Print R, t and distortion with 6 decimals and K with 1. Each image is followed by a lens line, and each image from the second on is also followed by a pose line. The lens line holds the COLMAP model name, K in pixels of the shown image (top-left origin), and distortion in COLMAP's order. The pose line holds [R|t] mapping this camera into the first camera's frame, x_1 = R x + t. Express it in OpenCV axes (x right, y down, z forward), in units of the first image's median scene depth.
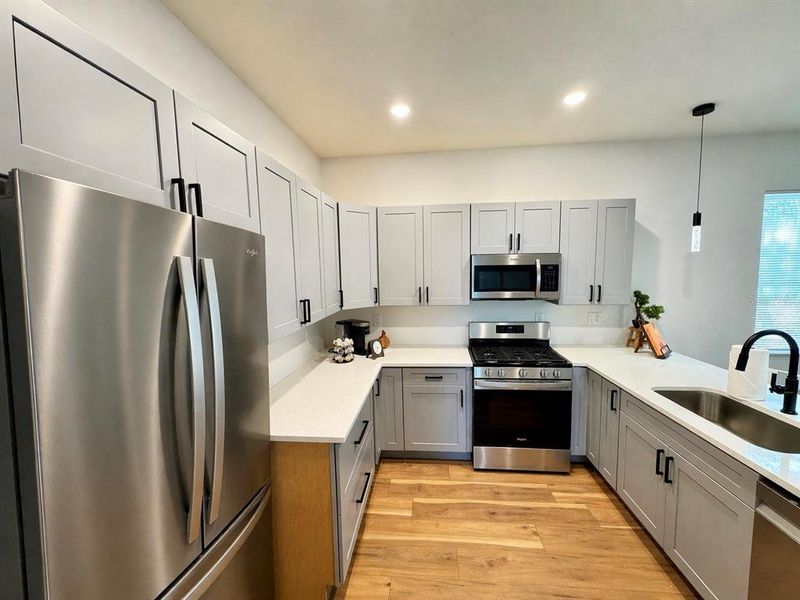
lens RADIAL K [[318.1, 0, 399.5], [0, 318.1, 295.4], [0, 0, 1]] dist [0.000426, -0.000159]
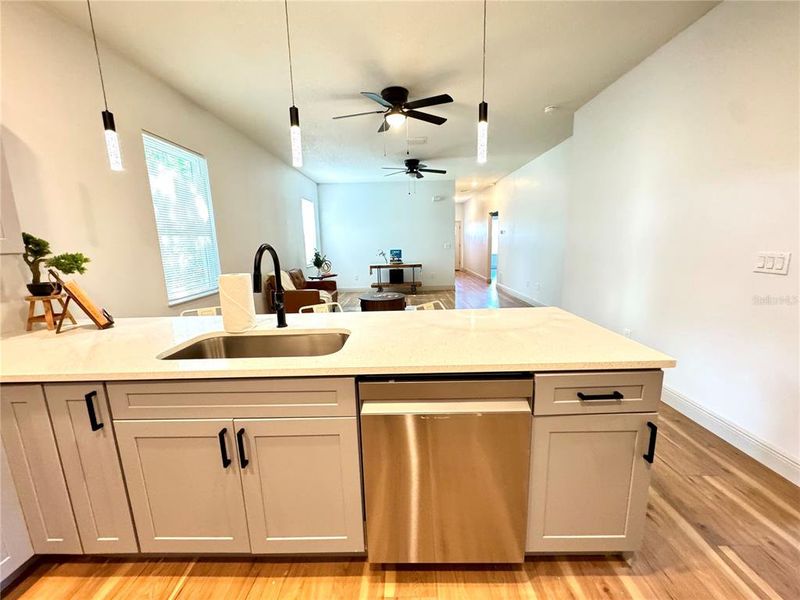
lens RADIAL K [[318.1, 0, 396.4], [0, 318.1, 300.5], [0, 0, 1]] dist [0.000426, -0.000159]
pose [[-0.070749, -0.161488, 0.984335, 0.120272], [0.111695, 0.979320, 0.168693, 0.095928], [-0.991221, 0.121880, -0.051248, 0.416998]]
